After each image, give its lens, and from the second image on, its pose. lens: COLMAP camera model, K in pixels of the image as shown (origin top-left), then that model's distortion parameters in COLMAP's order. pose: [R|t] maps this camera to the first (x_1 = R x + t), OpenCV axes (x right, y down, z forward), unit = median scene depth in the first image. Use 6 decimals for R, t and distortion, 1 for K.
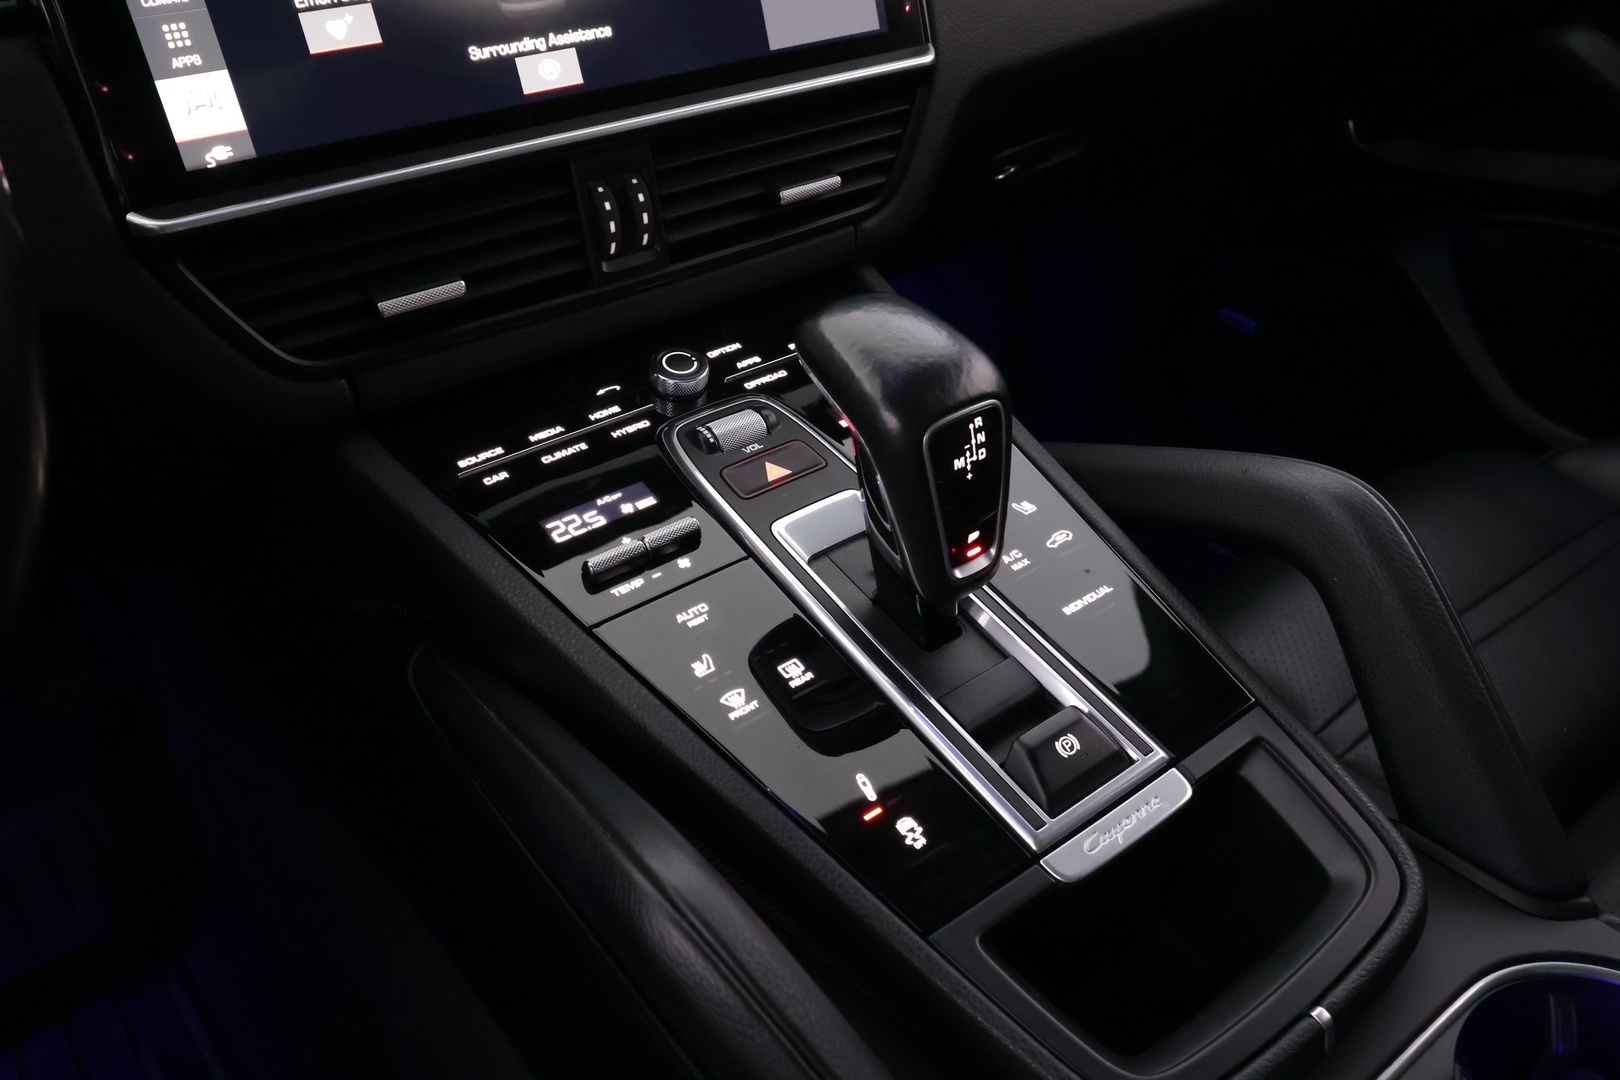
lens RADIAL K [[1310.2, 0, 810.0], [0, 1310.2, 540.0], [0, 0, 1]] dist [-0.002614, -0.000959]
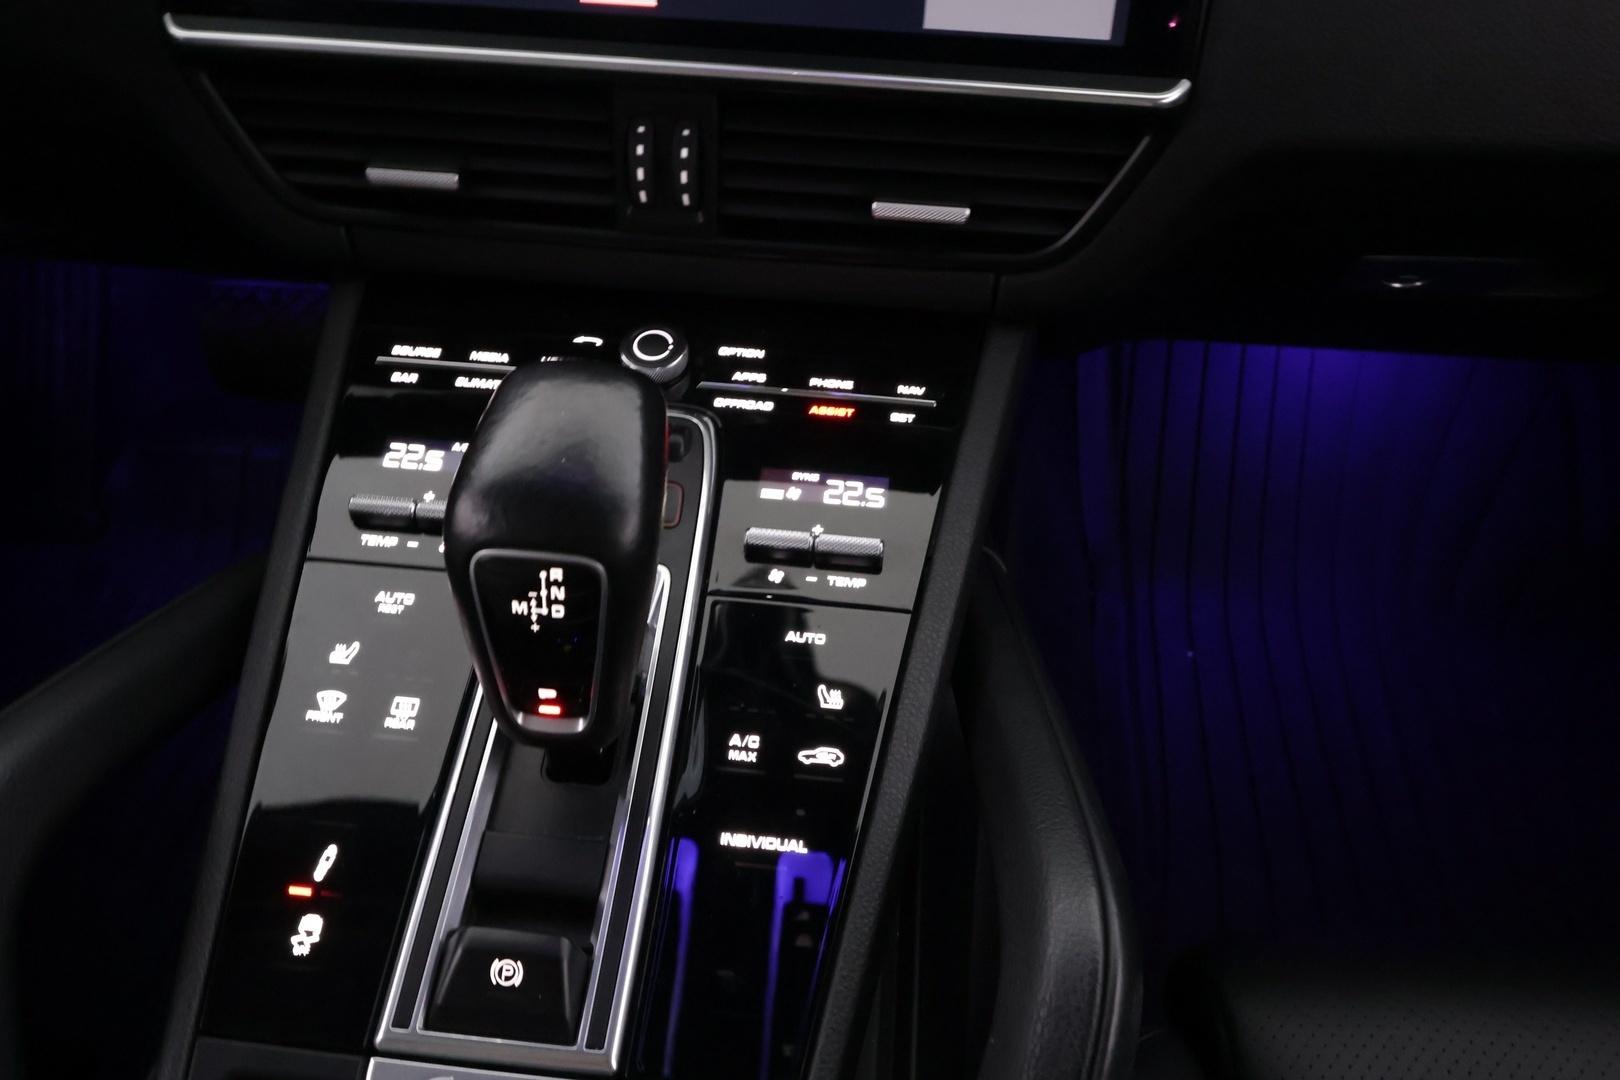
lens RADIAL K [[1310.2, 0, 810.0], [0, 1310.2, 540.0], [0, 0, 1]] dist [-0.002614, -0.000959]
pose [[0.710133, 0.485389, -0.510008, 0.571784], [-0.414585, 0.873754, 0.254310, -0.338130], [0.569061, 0.030848, 0.821717, 0.398685]]
